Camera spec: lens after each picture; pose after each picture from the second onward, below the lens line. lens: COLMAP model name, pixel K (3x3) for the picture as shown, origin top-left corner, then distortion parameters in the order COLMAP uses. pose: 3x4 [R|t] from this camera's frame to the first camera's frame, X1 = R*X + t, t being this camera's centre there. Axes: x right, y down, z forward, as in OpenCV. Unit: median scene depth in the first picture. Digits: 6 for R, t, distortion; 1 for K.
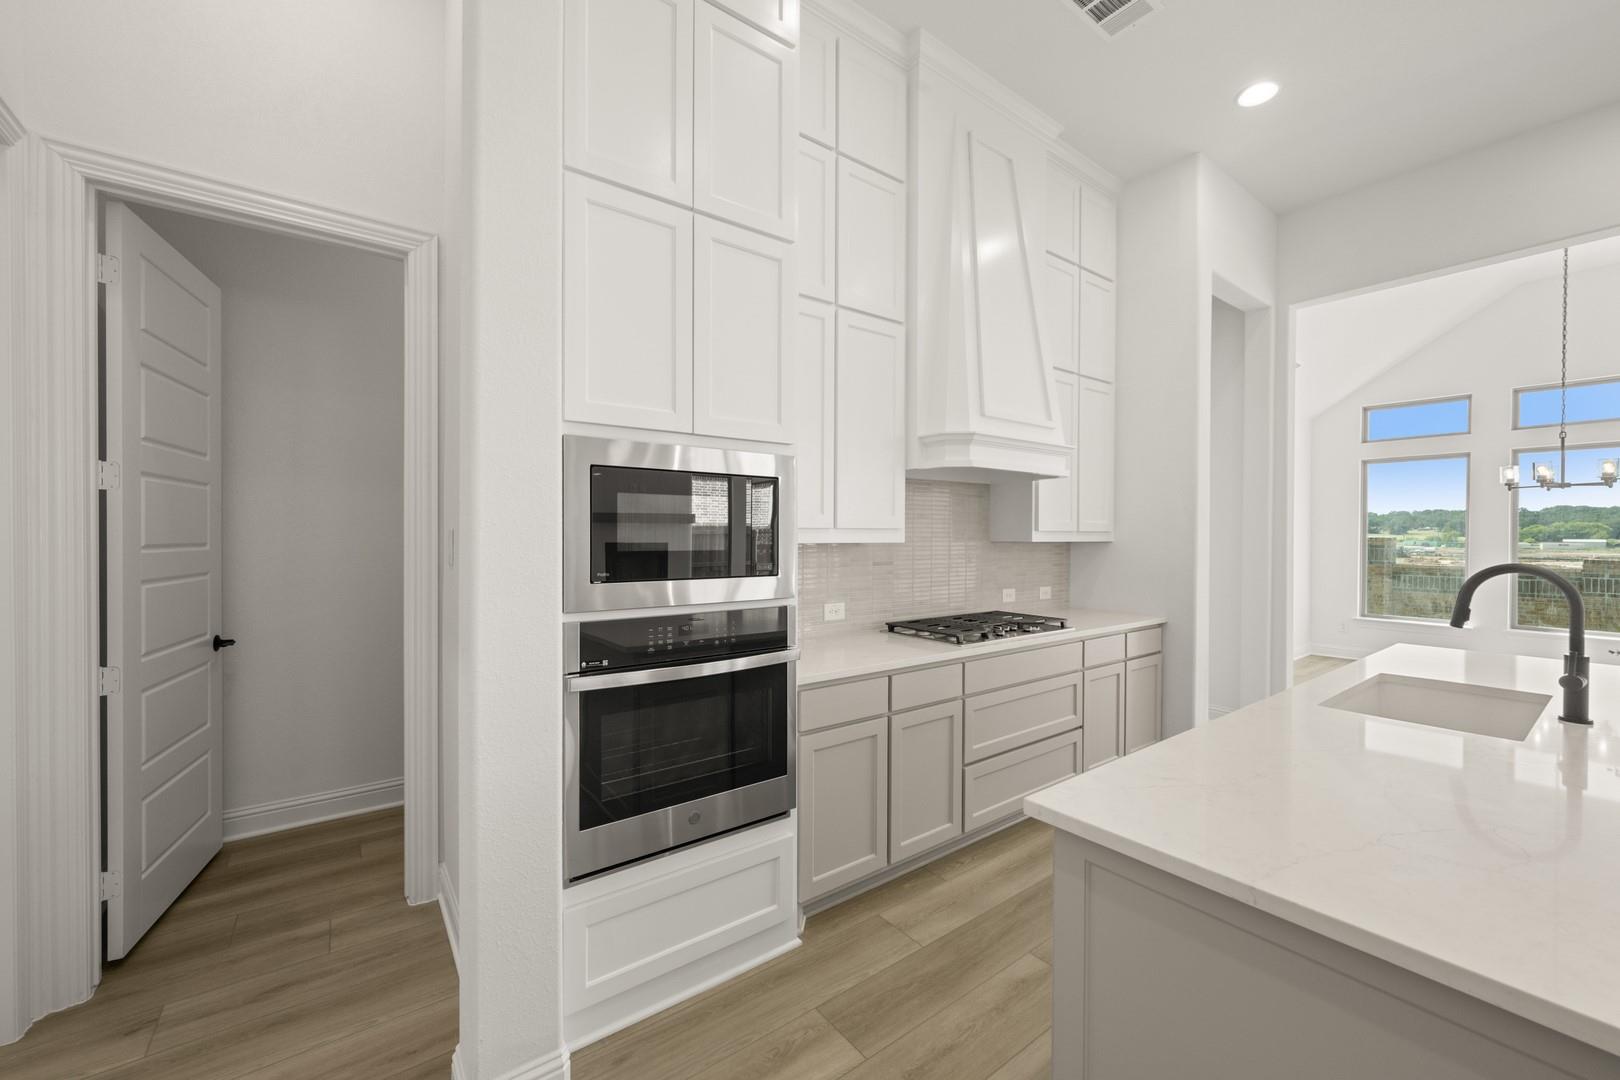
lens RADIAL K [[628.0, 0, 810.0], [0, 628.0, 540.0], [0, 0, 1]] dist [-0.000980, -0.000034]
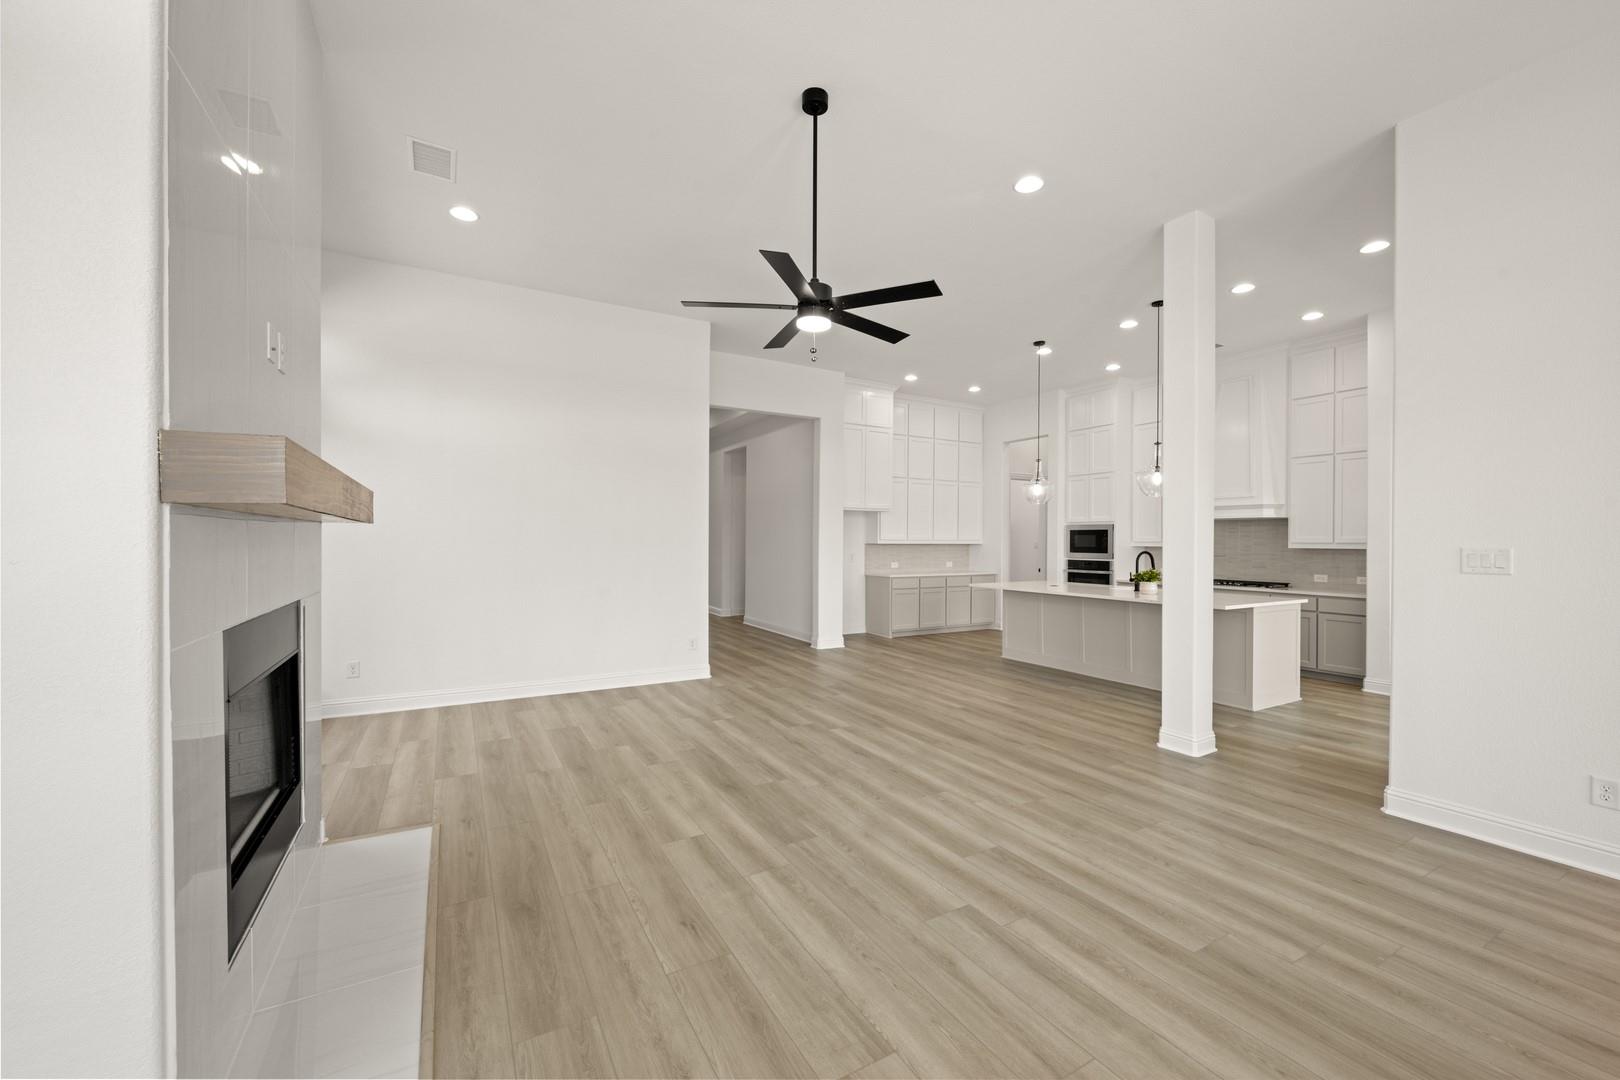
lens RADIAL K [[628.0, 0, 810.0], [0, 628.0, 540.0], [0, 0, 1]] dist [-0.000980, -0.000034]
pose [[-0.114304, -0.001558, -0.993445, 5.058864], [-0.008881, 0.999960, -0.000546, -0.013525], [0.993406, 0.008761, -0.114313, -0.585906]]
